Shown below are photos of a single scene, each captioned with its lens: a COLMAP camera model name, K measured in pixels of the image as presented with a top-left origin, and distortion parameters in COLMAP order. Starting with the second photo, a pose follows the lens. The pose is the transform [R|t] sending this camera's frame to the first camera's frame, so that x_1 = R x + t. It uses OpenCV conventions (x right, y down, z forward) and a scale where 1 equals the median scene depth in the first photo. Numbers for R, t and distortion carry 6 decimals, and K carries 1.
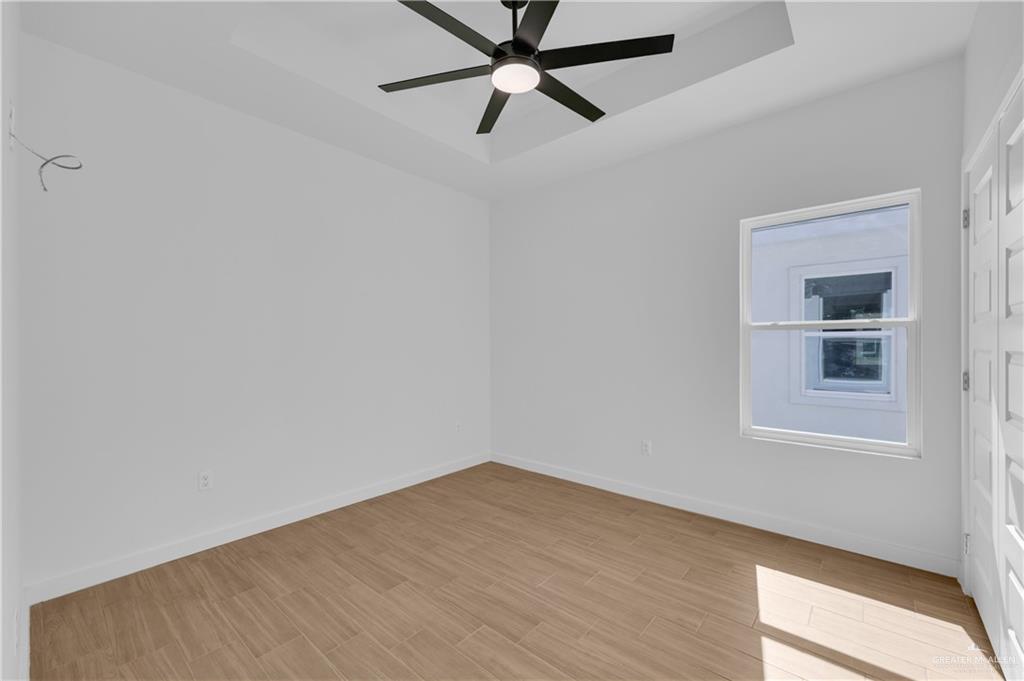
lens RADIAL K [[415.8, 0, 512.0], [0, 415.8, 340.5], [0, 0, 1]] dist [-0.000267, -0.000047]
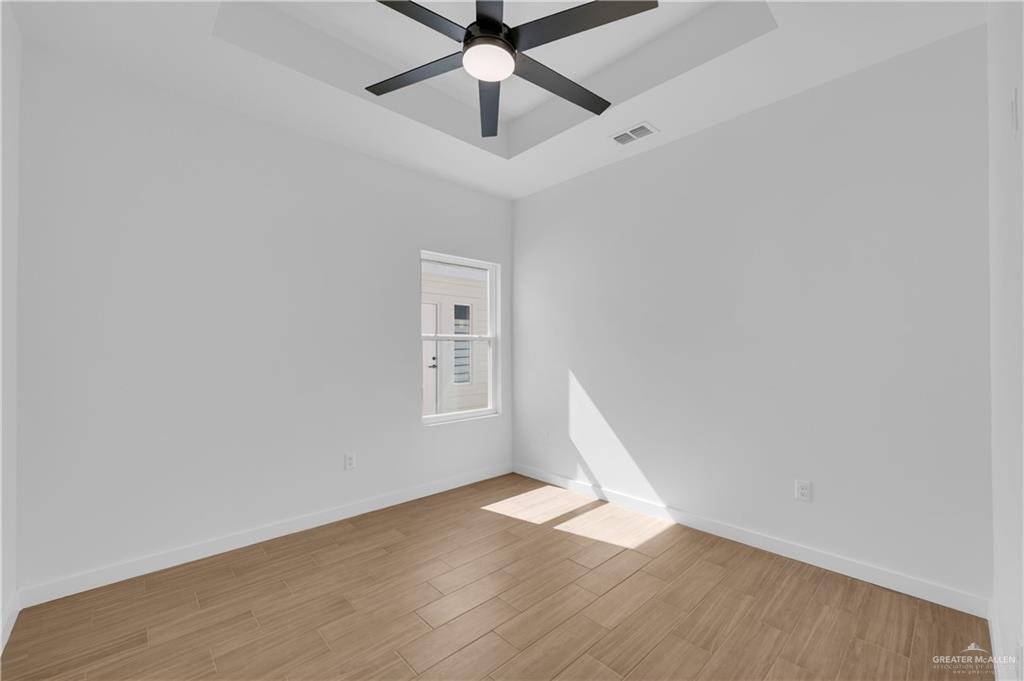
lens RADIAL K [[415.8, 0, 512.0], [0, 415.8, 340.5], [0, 0, 1]] dist [-0.000267, -0.000047]
pose [[0.104610, 0.024824, 0.994203, -0.707621], [-0.005292, 0.999688, -0.024404, 0.008658], [-0.994499, -0.002708, 0.104708, 0.657591]]
